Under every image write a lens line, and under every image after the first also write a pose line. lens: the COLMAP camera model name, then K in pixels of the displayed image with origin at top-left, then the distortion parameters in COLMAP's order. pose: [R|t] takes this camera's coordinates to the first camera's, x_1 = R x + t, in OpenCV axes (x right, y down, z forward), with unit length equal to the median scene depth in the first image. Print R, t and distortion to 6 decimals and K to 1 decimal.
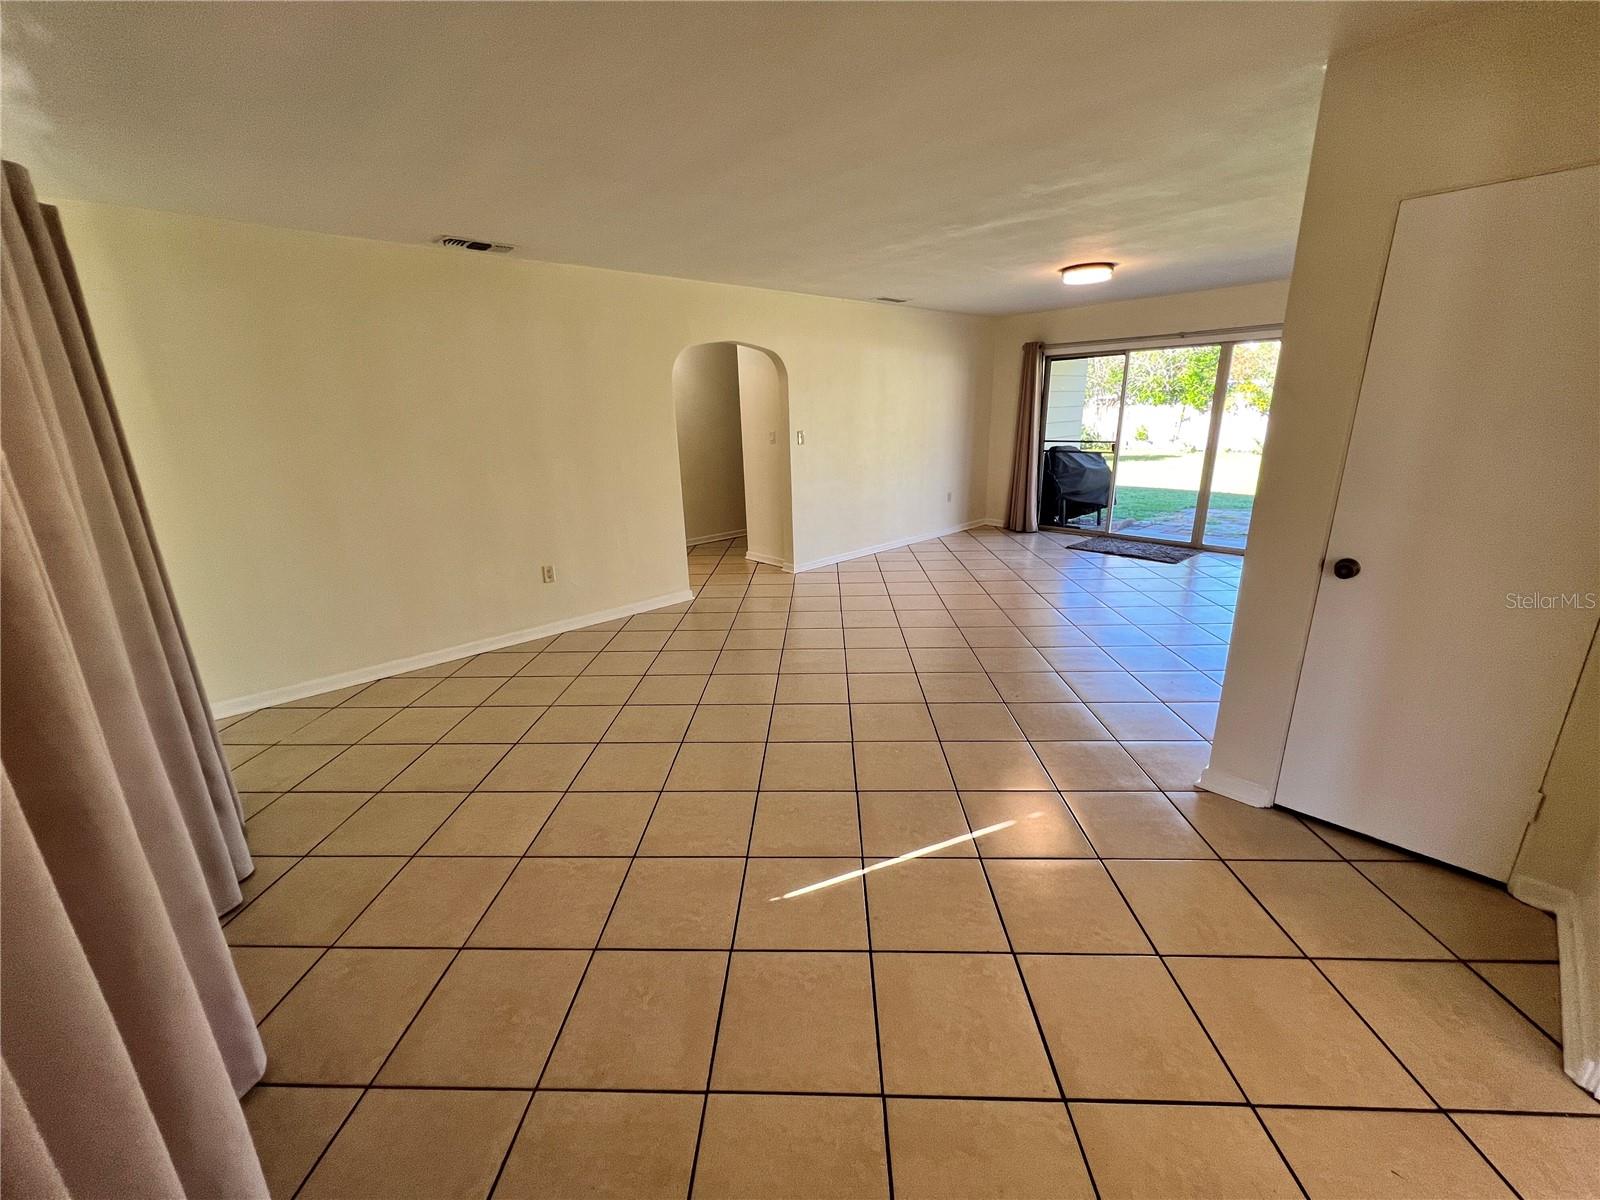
lens RADIAL K [[648.2, 0, 808.4], [0, 648.2, 601.9], [0, 0, 1]] dist [0.000500, 0.000017]
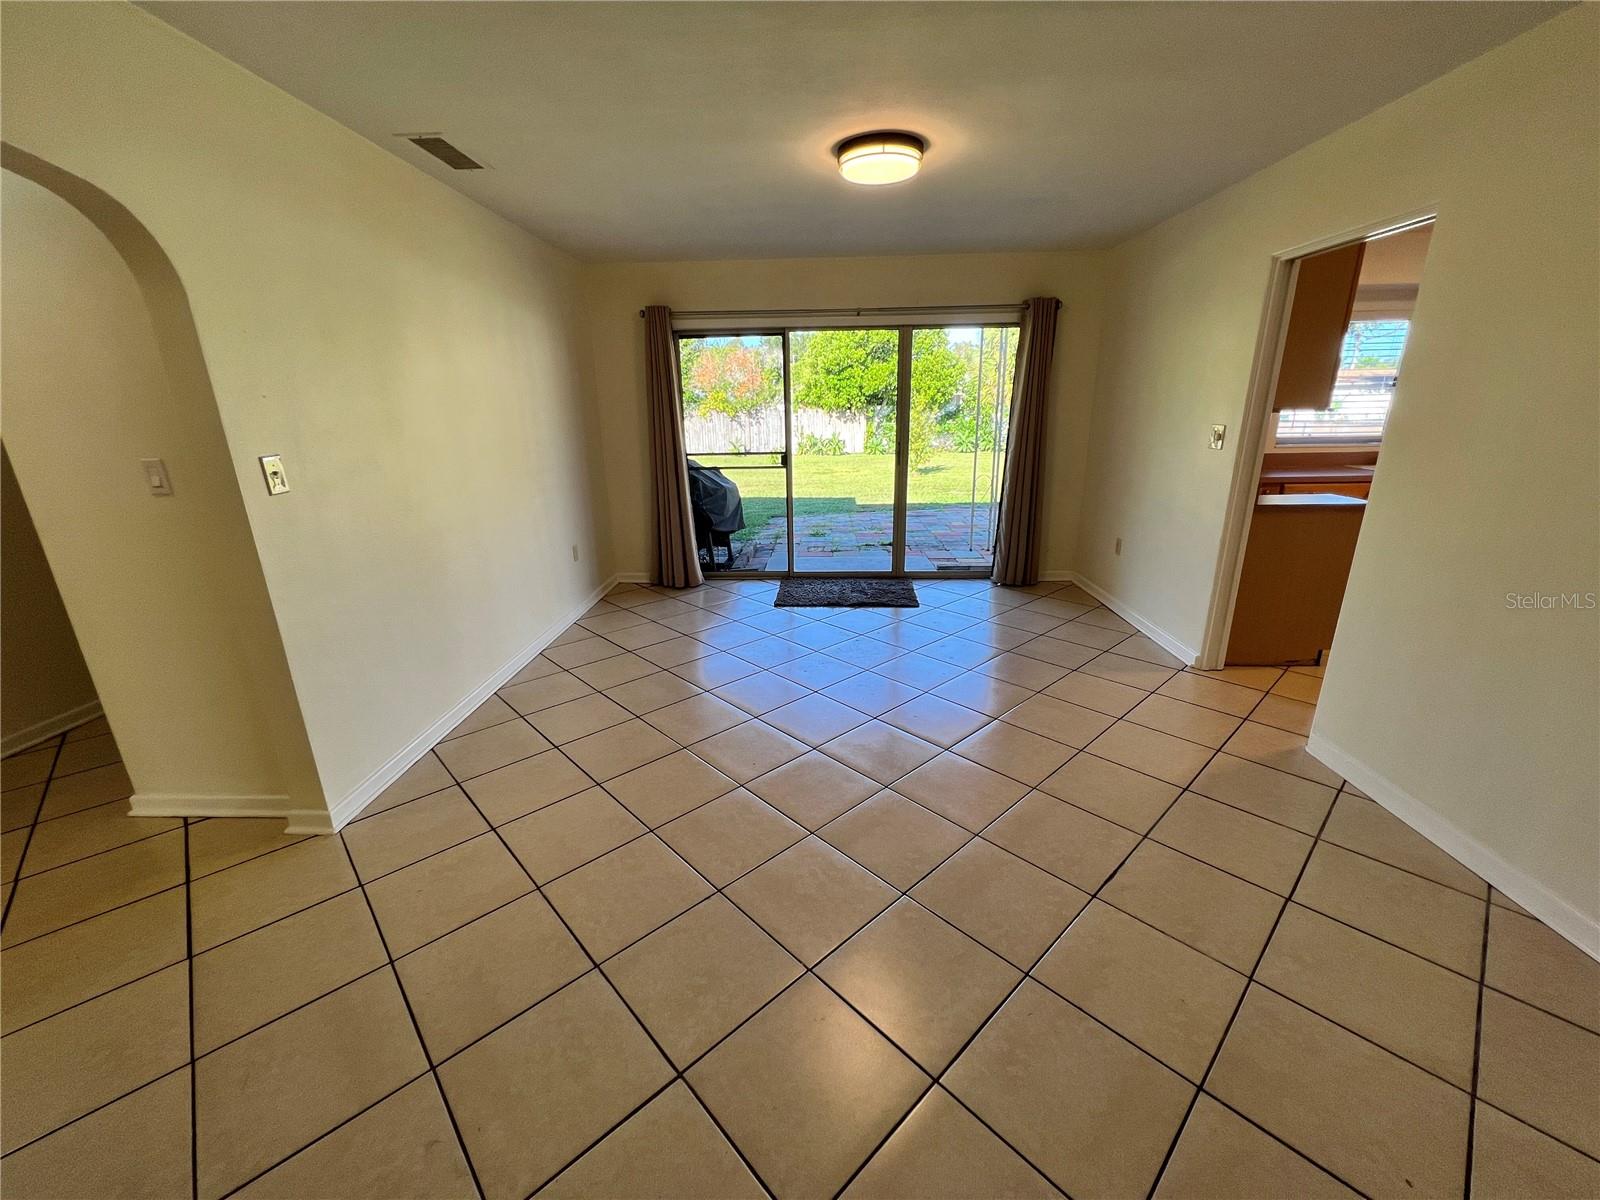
lens RADIAL K [[637.1, 0, 800.0], [0, 637.1, 600.0], [0, 0, 1]] dist [0.000841, -0.000171]
pose [[0.710084, -0.193471, 0.677015, -0.050764], [0.199714, 0.977363, 0.069833, -0.136081], [-0.675200, 0.085622, 0.732649, 0.492510]]
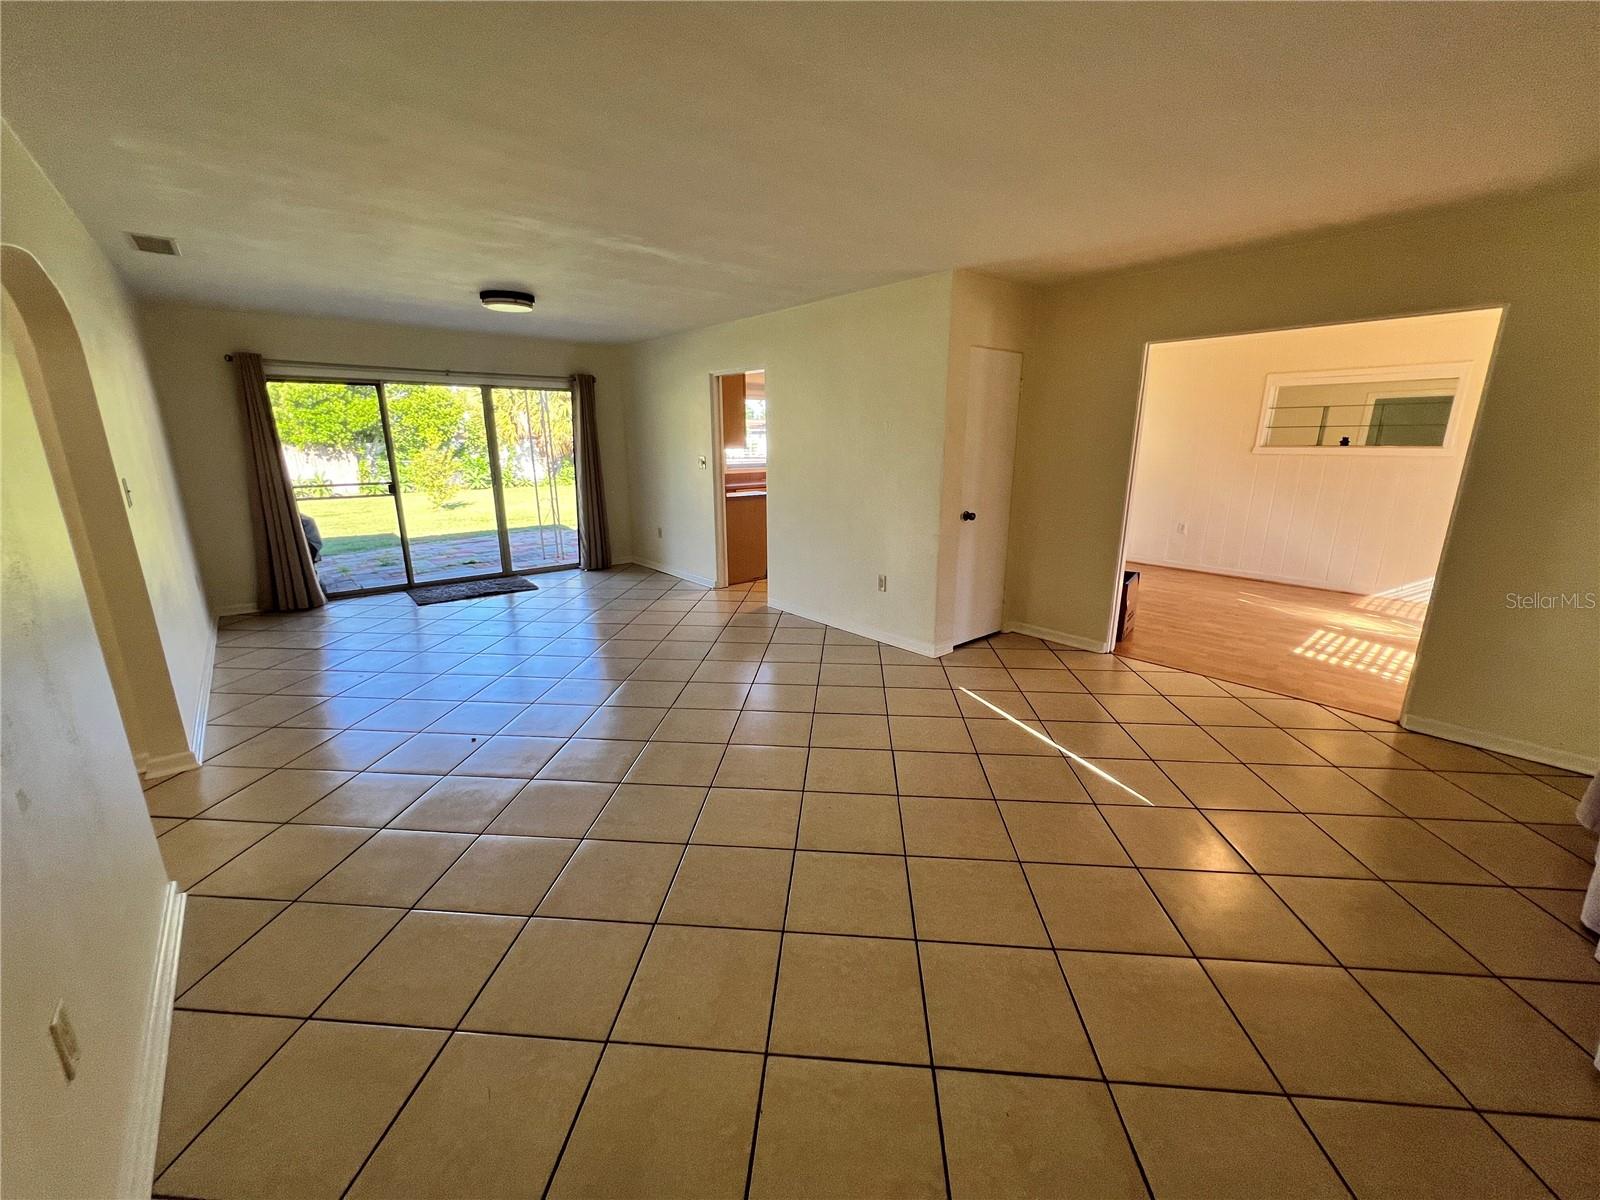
lens RADIAL K [[636.7, 0, 794.2], [0, 636.7, 601.0], [0, 0, 1]] dist [-0.002674, -0.000306]
pose [[0.051937, -0.223061, 0.973420, -0.403981], [0.285996, 0.937231, 0.199509, -0.118217], [-0.956822, 0.268032, 0.112471, 0.446798]]
